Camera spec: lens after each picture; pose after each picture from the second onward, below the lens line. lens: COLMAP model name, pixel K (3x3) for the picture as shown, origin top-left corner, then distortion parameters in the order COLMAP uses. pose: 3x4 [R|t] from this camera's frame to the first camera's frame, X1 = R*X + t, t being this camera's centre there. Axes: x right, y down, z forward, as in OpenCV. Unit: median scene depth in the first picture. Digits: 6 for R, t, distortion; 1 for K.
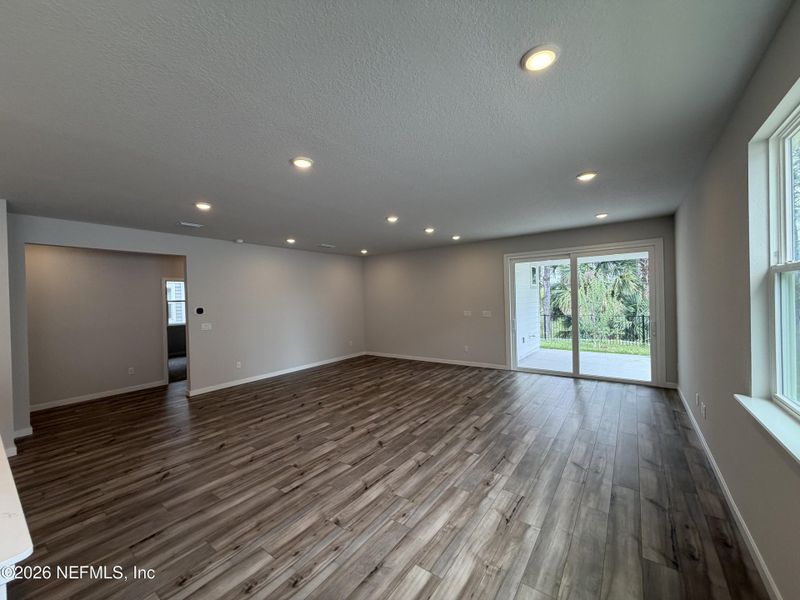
lens RADIAL K [[318.9, 0, 396.2], [0, 318.9, 300.6], [0, 0, 1]] dist [-0.001203, 0.000333]
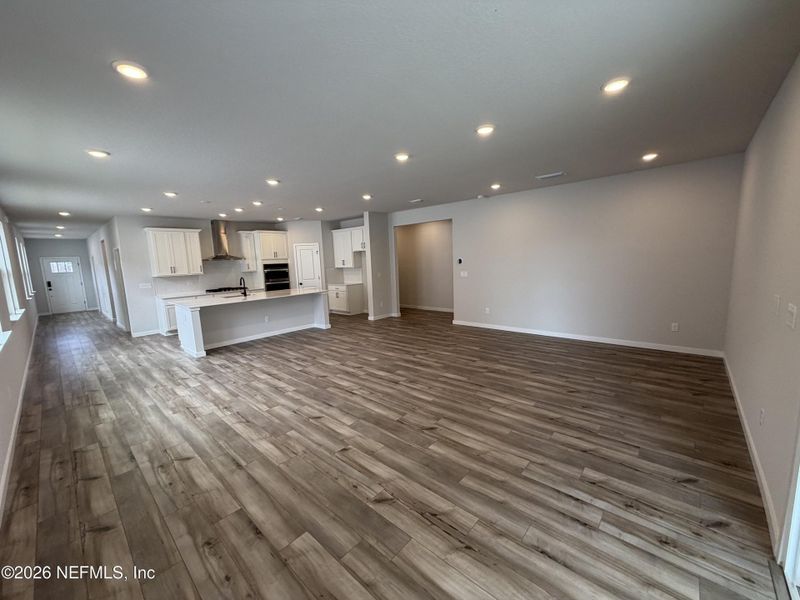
lens RADIAL K [[318.9, 0, 398.3], [0, 318.9, 300.5], [0, 0, 1]] dist [-0.001203, 0.000333]
pose [[-0.098949, 0.162030, -0.981812, 1.044629], [0.033383, 0.986639, 0.159462, -0.037049], [0.994532, -0.016997, -0.103036, 1.344635]]
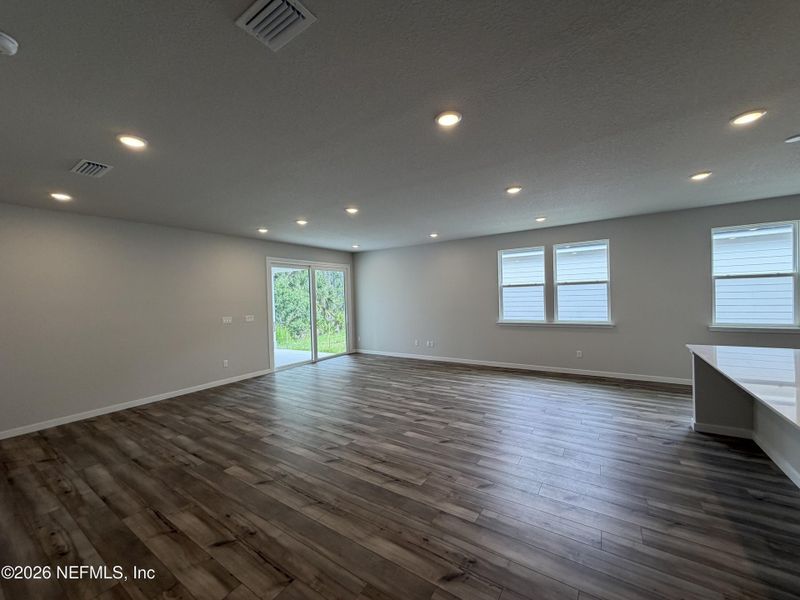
lens RADIAL K [[318.9, 0, 397.9], [0, 318.9, 300.8], [0, 0, 1]] dist [-0.001203, 0.000333]
pose [[-0.051182, 0.014772, 0.998580, -1.207339], [0.038305, 0.999184, -0.012818, 0.036992], [-0.997954, 0.037595, -0.051706, 1.165410]]
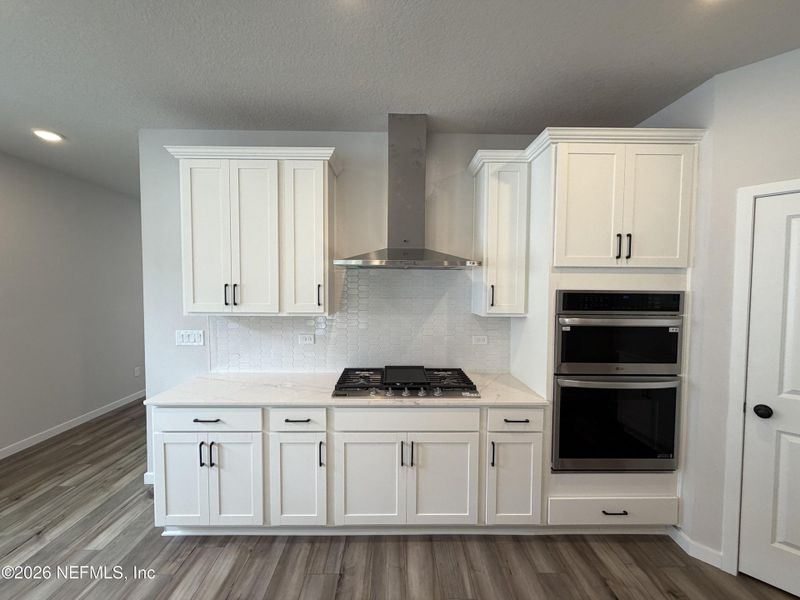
lens RADIAL K [[318.9, 0, 397.1], [0, 318.9, 300.8], [0, 0, 1]] dist [-0.001203, 0.000333]
pose [[-0.796269, 0.049218, -0.602937, -0.754231], [0.010863, 0.997687, 0.067095, 0.023147], [0.604845, 0.046876, -0.794962, 0.334848]]
